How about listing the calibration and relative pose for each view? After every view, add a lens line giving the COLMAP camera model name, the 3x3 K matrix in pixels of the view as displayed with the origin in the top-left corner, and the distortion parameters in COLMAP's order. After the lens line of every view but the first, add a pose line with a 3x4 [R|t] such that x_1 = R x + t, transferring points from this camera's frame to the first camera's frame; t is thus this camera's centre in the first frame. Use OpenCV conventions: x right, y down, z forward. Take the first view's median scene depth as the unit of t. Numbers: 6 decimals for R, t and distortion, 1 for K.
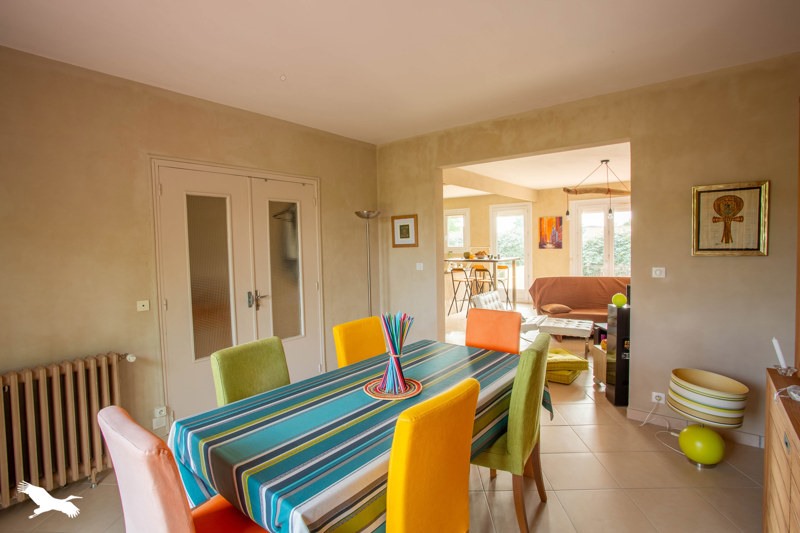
lens RADIAL K [[398.5, 0, 398.0], [0, 398.5, 263.9], [0, 0, 1]] dist [-0.002909, -0.000031]
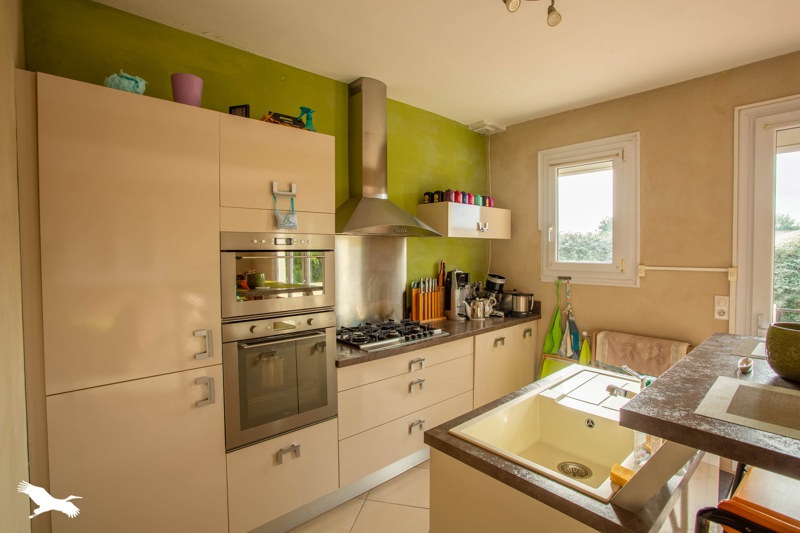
lens RADIAL K [[398.5, 0, 405.3], [0, 398.5, 265.3], [0, 0, 1]] dist [-0.002909, -0.000031]
pose [[0.988815, 0.024130, -0.147181, 0.062856], [-0.024999, 0.999679, -0.004060, -0.042487], [0.147036, 0.007694, 0.989101, 0.786151]]
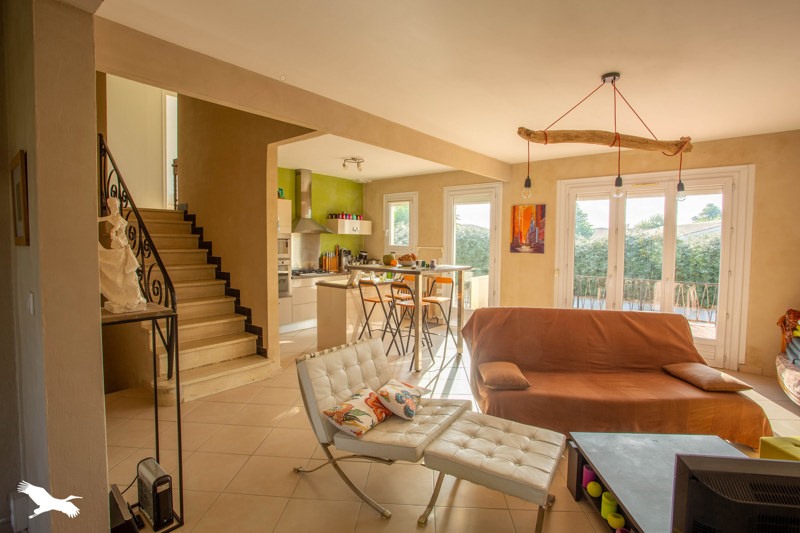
lens RADIAL K [[398.5, 0, 393.5], [0, 398.5, 265.3], [0, 0, 1]] dist [-0.002909, -0.000031]
pose [[0.999157, 0.029483, -0.028570, 0.182789], [-0.029095, 0.999480, 0.013882, -0.020584], [0.028964, -0.013039, 0.999495, 0.334950]]
